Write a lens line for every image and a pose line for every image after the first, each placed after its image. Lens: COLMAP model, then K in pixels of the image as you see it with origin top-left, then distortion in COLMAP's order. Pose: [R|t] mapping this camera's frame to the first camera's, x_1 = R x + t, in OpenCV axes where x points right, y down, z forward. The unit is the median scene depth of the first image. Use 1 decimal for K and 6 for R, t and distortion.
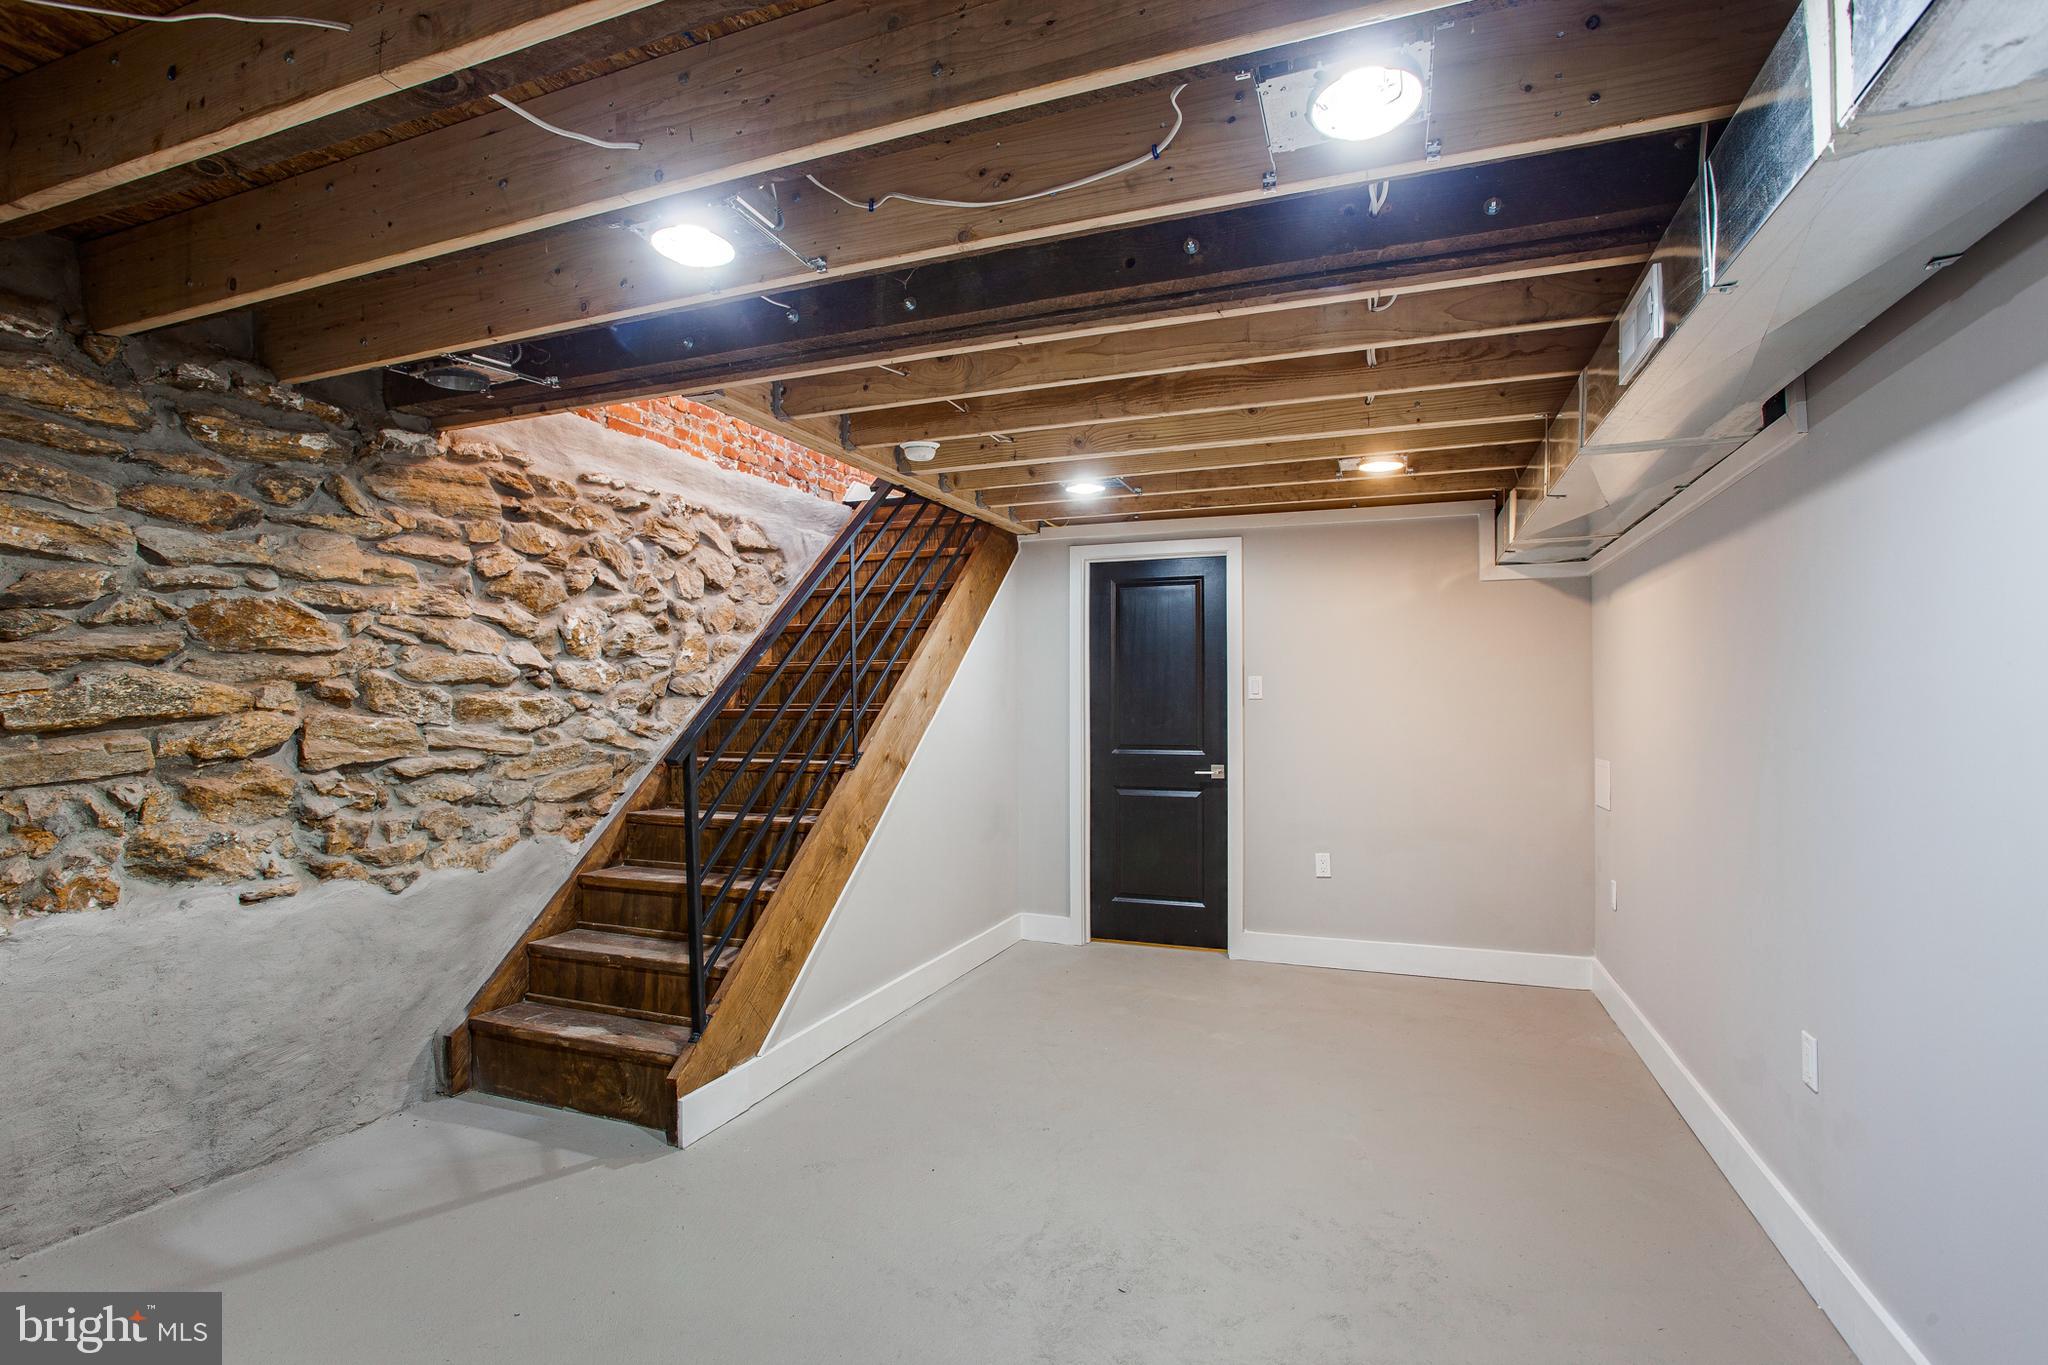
lens RADIAL K [[985.9, 0, 1017.6], [0, 985.9, 681.2], [0, 0, 1]] dist [-0.061559, 0.031944]
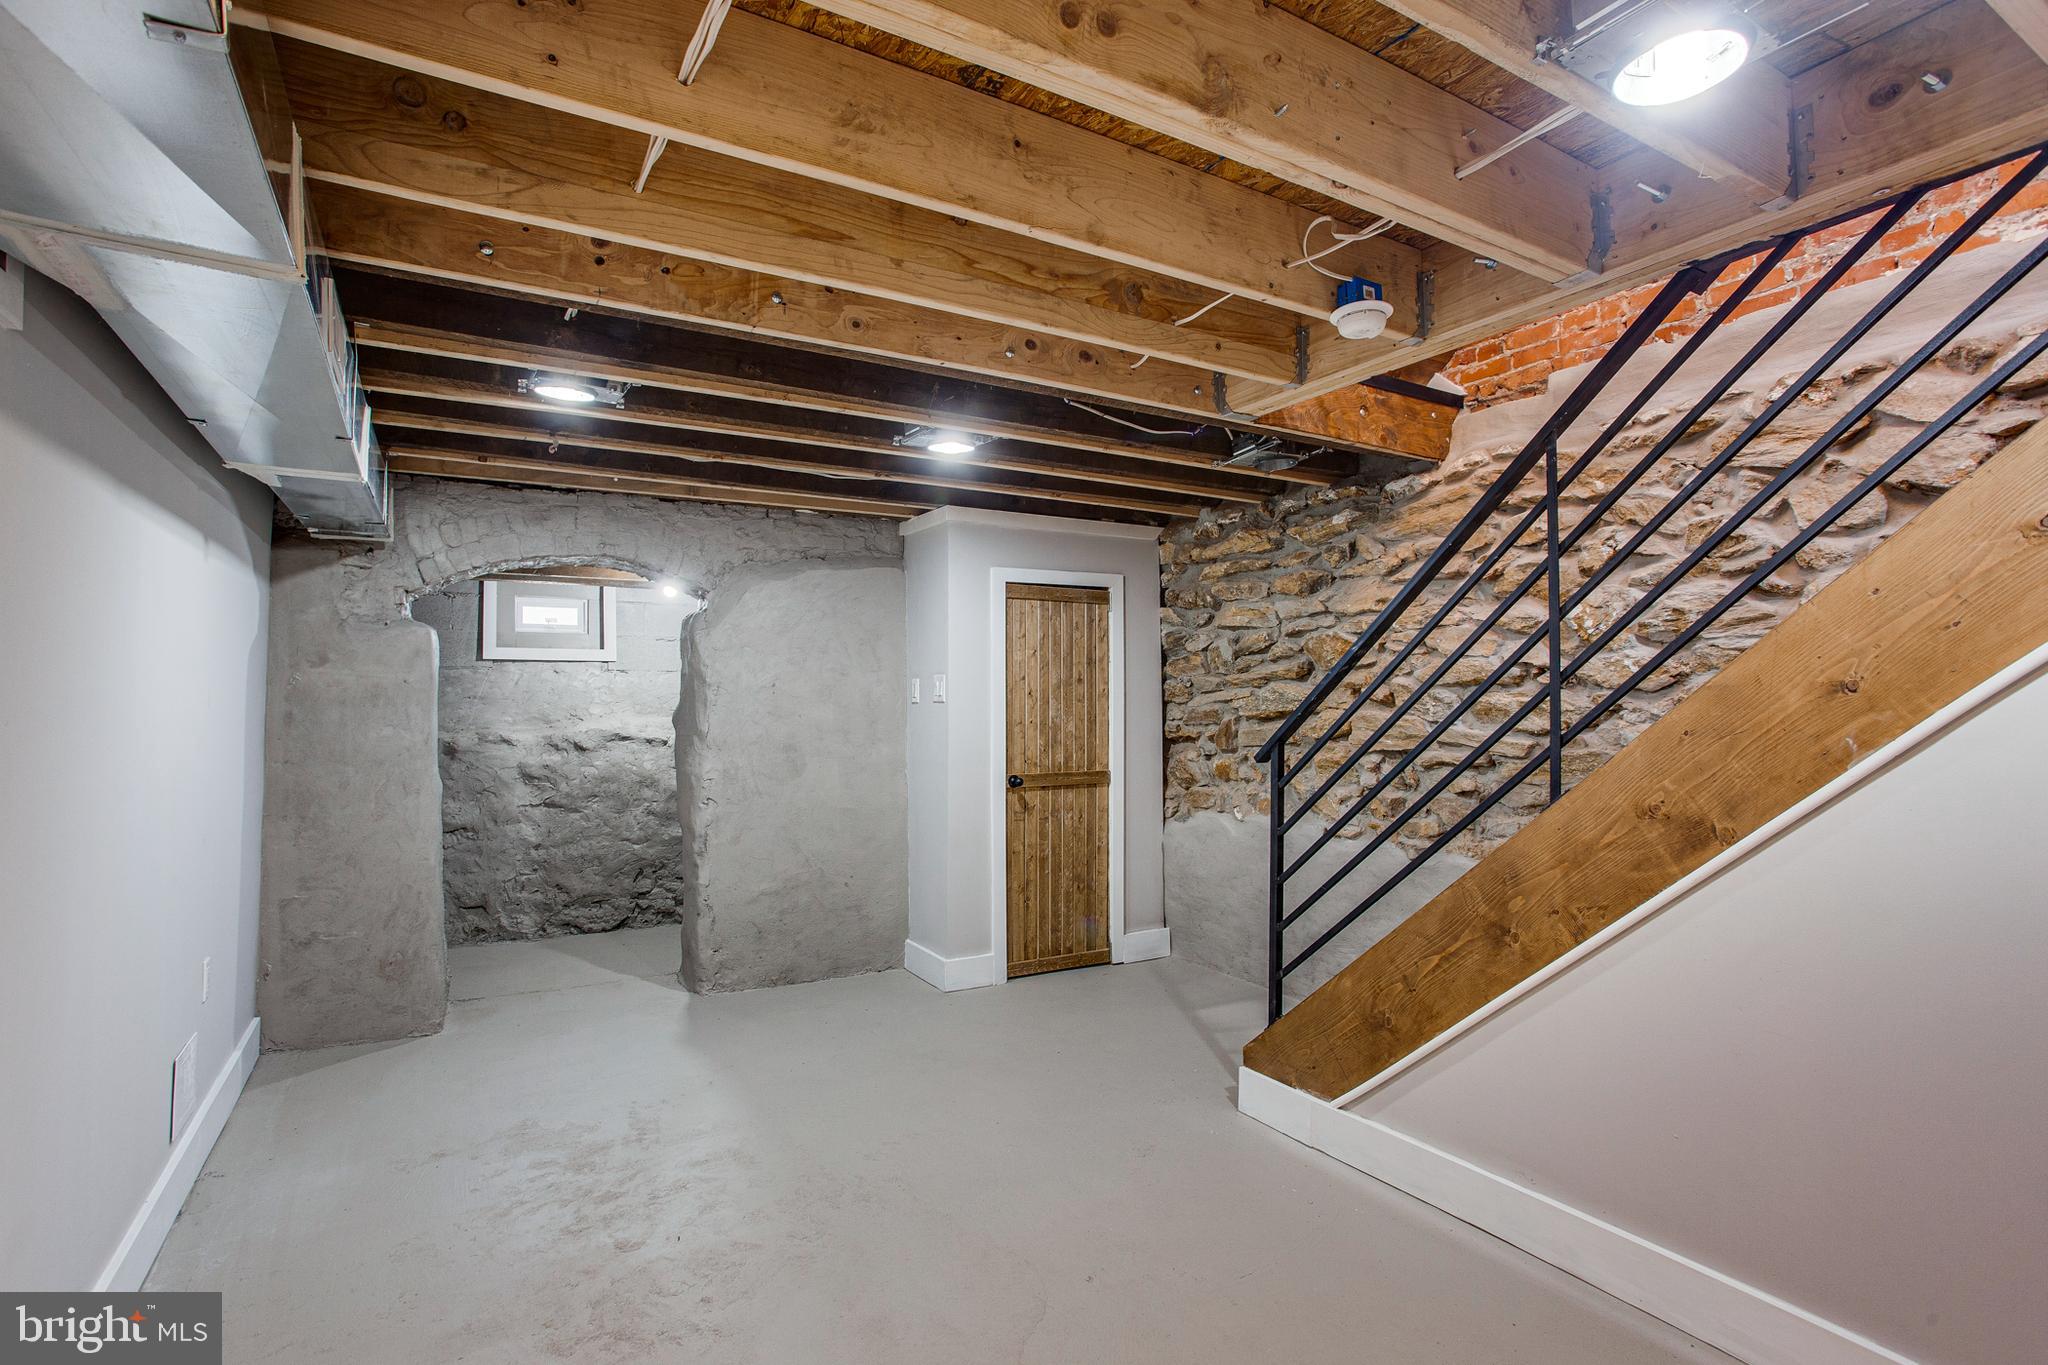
lens RADIAL K [[985.9, 0, 1017.6], [0, 985.9, 681.2], [0, 0, 1]] dist [-0.061559, 0.031944]
pose [[-0.620436, -0.015433, -0.784105, 0.621562], [0.021090, 0.999116, -0.036353, 0.028679], [0.783973, -0.039092, -0.619563, 1.373736]]
